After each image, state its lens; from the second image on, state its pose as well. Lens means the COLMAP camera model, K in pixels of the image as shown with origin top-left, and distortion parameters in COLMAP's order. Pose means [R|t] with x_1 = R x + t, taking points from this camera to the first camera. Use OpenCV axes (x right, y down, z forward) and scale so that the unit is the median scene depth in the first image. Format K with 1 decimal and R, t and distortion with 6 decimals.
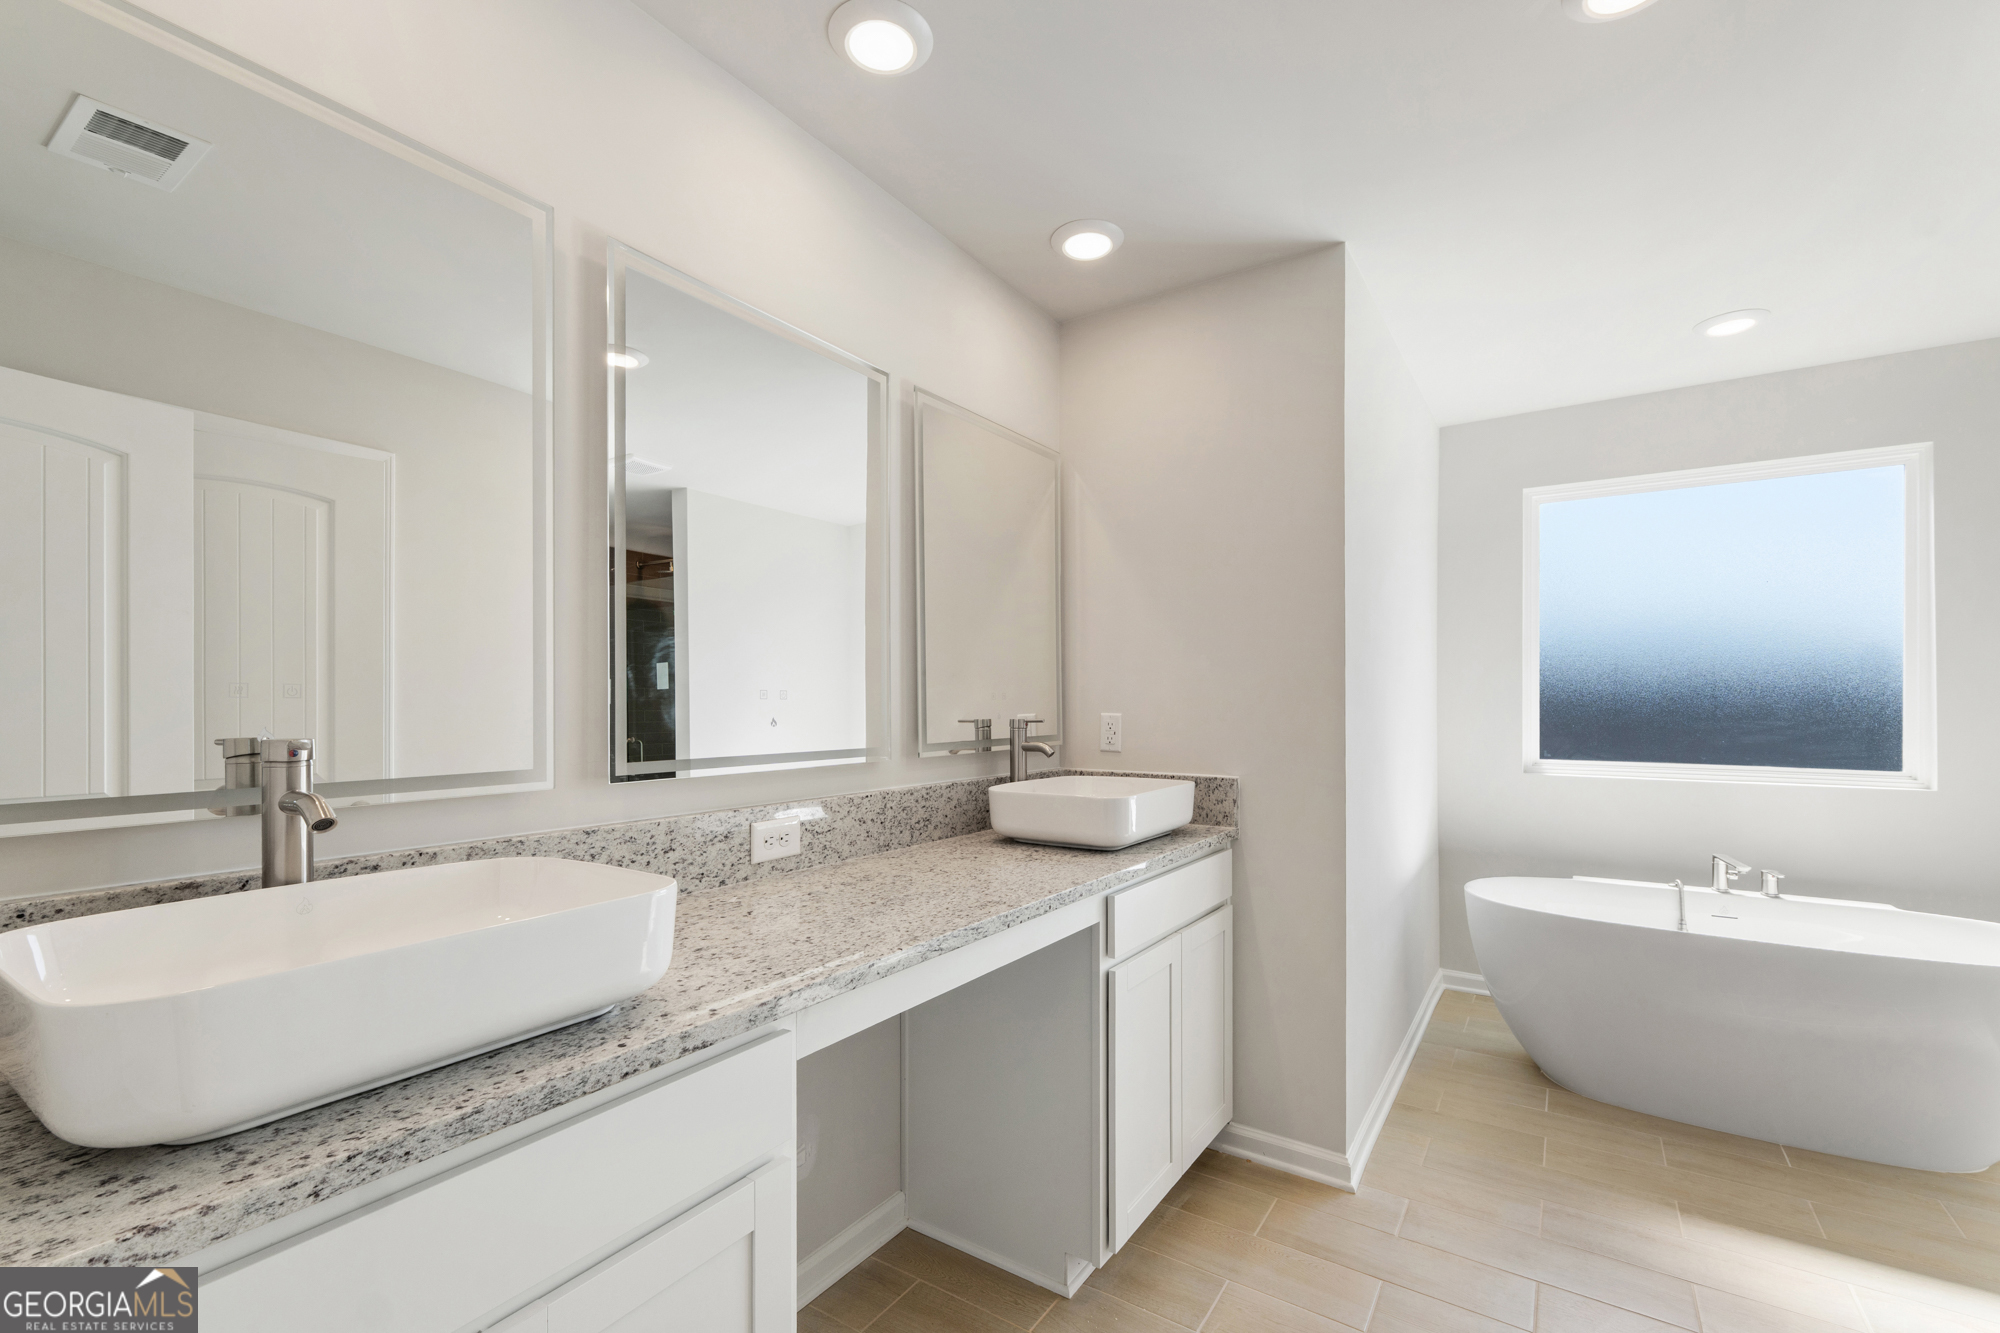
lens RADIAL K [[868.7, 0, 998.2], [0, 868.7, 690.5], [0, 0, 1]] dist [0.000394, -0.000069]
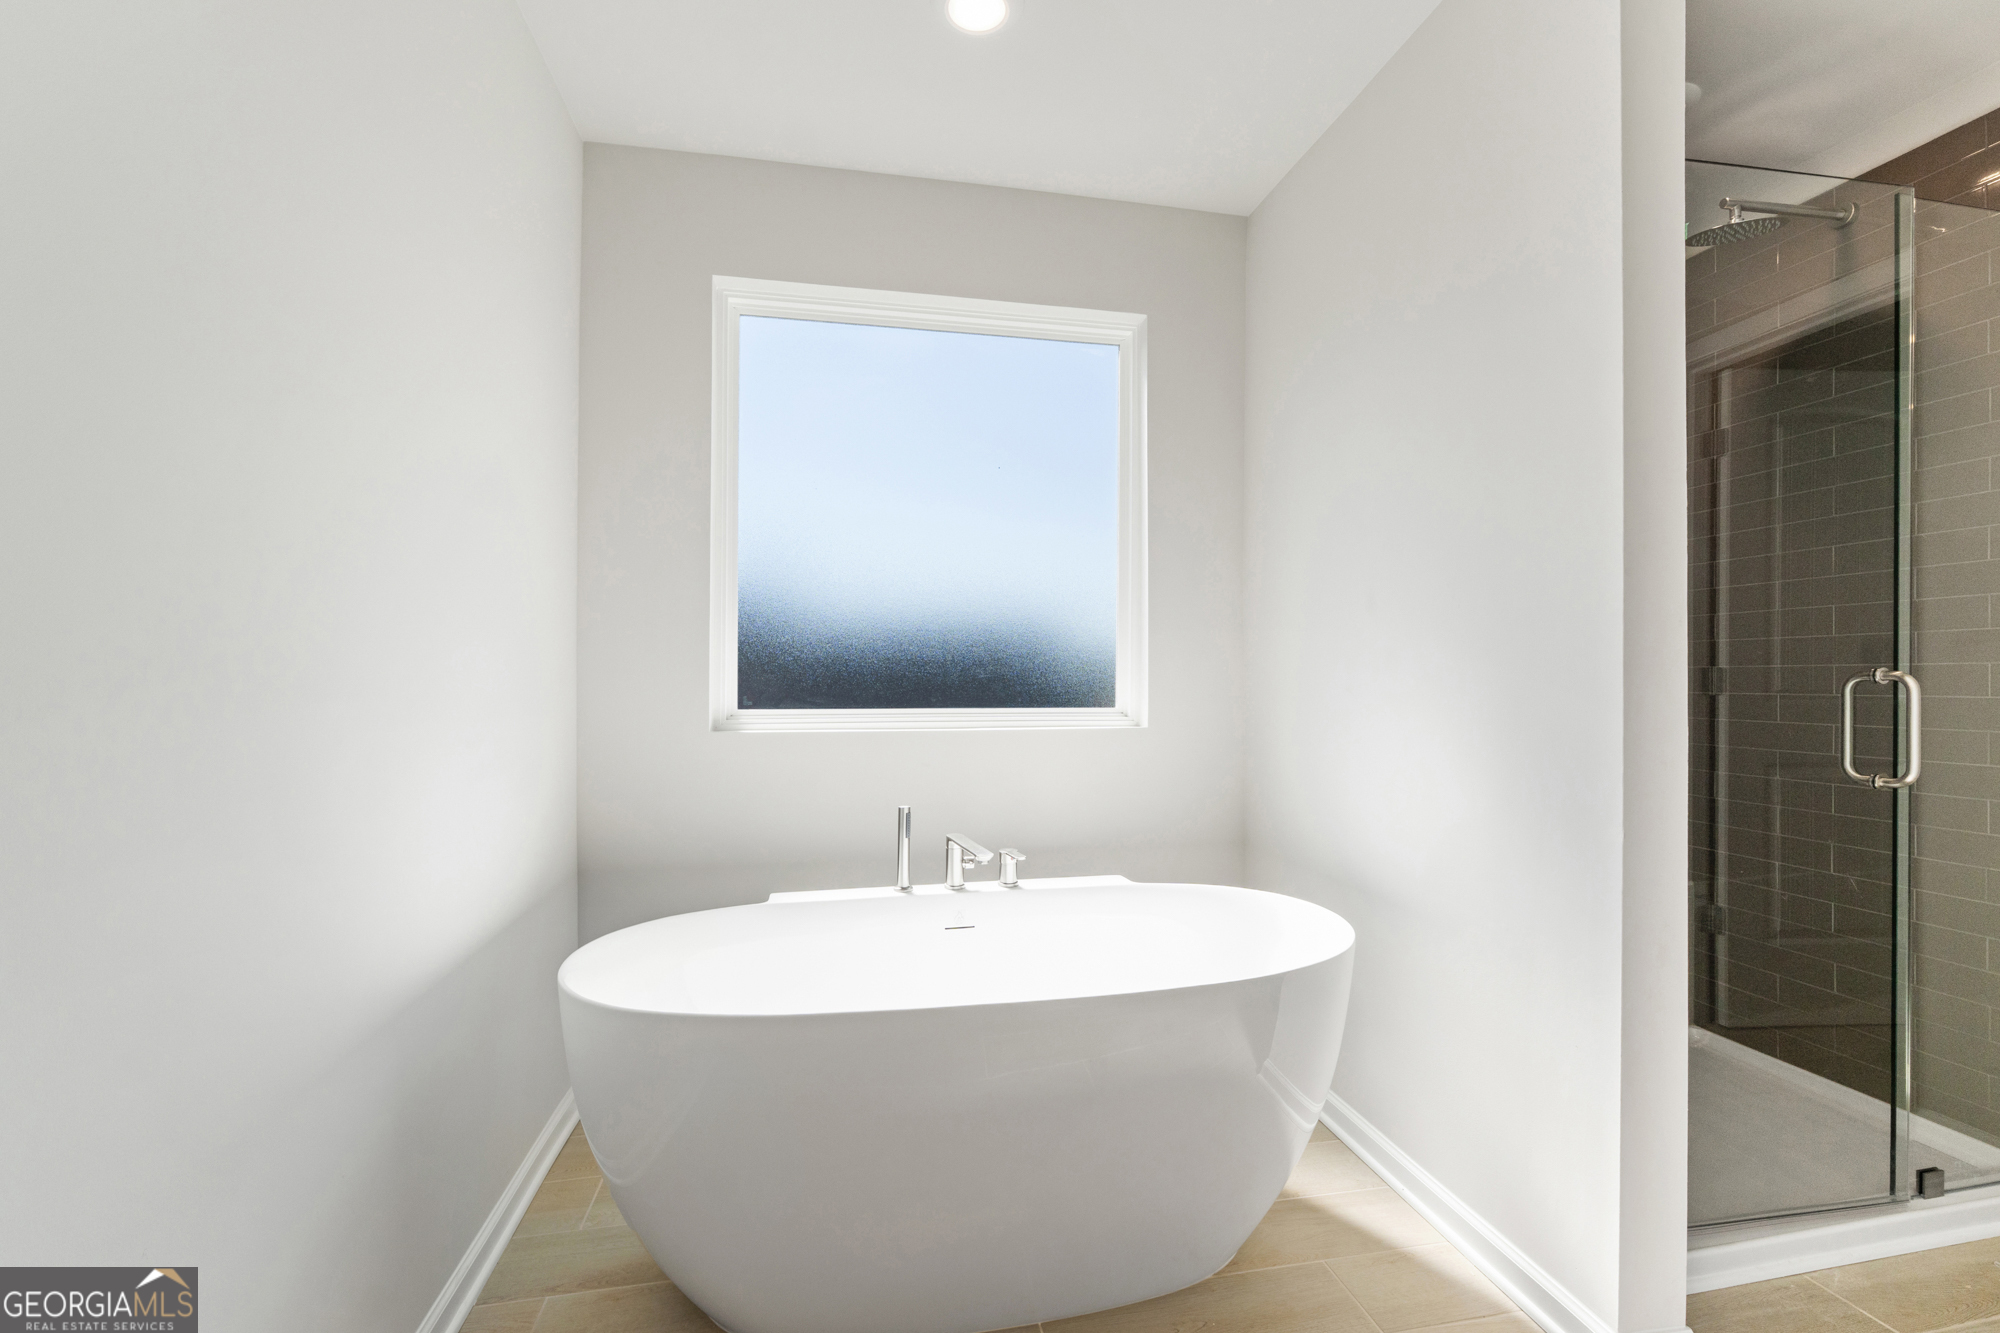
lens RADIAL K [[840.8, 0, 1000.4], [0, 840.8, 674.5], [0, 0, 1]] dist [0.001848, 0.000046]
pose [[0.694354, -0.000793, 0.719633, 0.376713], [-0.010331, 0.999885, 0.011070, 0.053716], [-0.719560, -0.015121, 0.694266, 0.514376]]
